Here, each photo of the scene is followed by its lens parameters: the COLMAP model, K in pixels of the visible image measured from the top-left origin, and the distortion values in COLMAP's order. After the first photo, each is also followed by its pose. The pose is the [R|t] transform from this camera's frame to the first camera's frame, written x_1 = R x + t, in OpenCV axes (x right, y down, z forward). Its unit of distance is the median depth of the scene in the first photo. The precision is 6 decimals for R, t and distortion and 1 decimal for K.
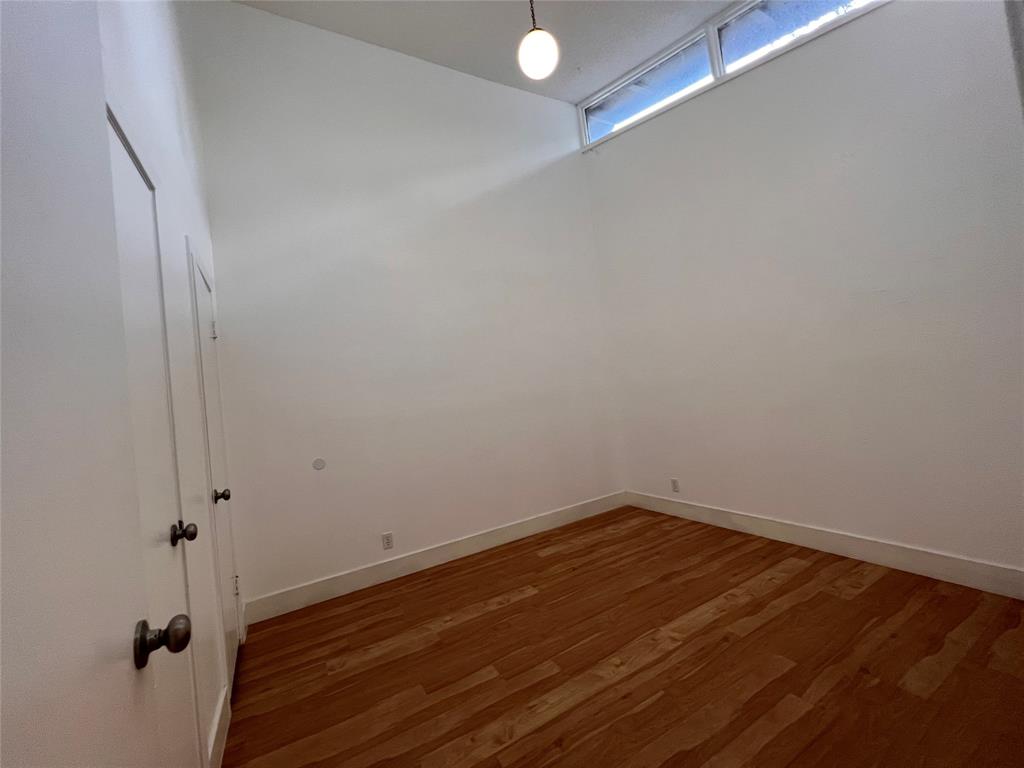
lens RADIAL K [[408.2, 0, 508.6], [0, 408.2, 385.6], [0, 0, 1]] dist [-0.000893, -0.000140]
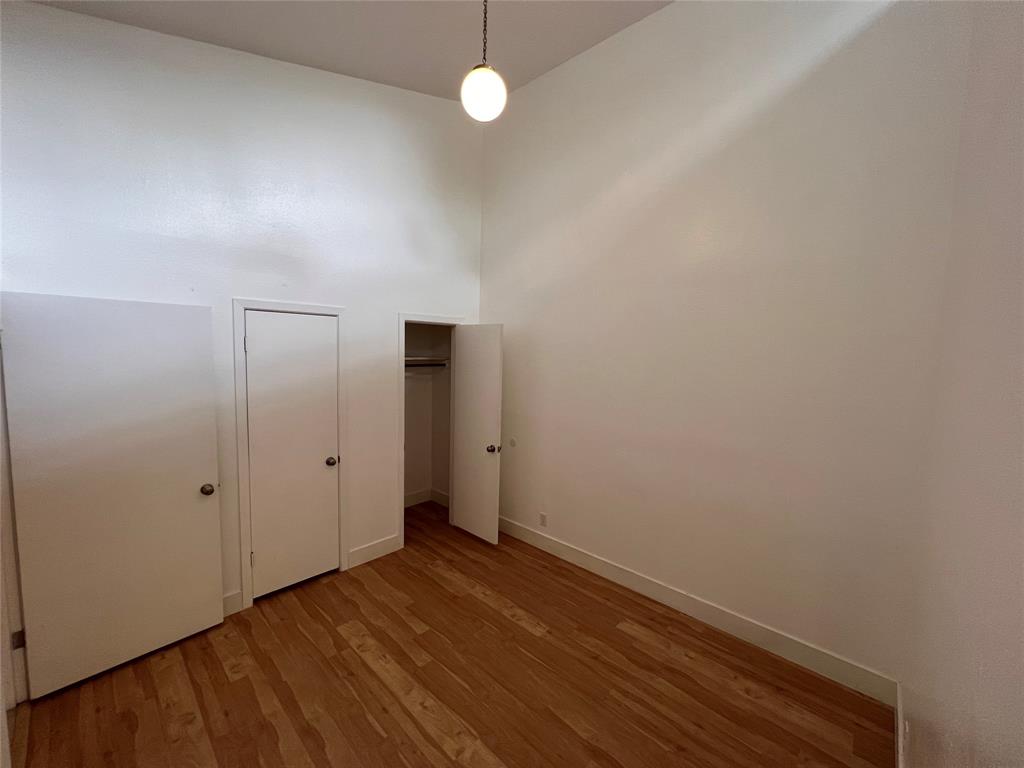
lens RADIAL K [[408.2, 0, 508.6], [0, 408.2, 378.9], [0, 0, 1]] dist [-0.000893, -0.000140]
pose [[0.298970, 0.187895, -0.935581, 1.052230], [-0.024011, 0.981594, 0.189463, -0.377575], [0.953960, -0.034179, 0.297979, 0.770538]]
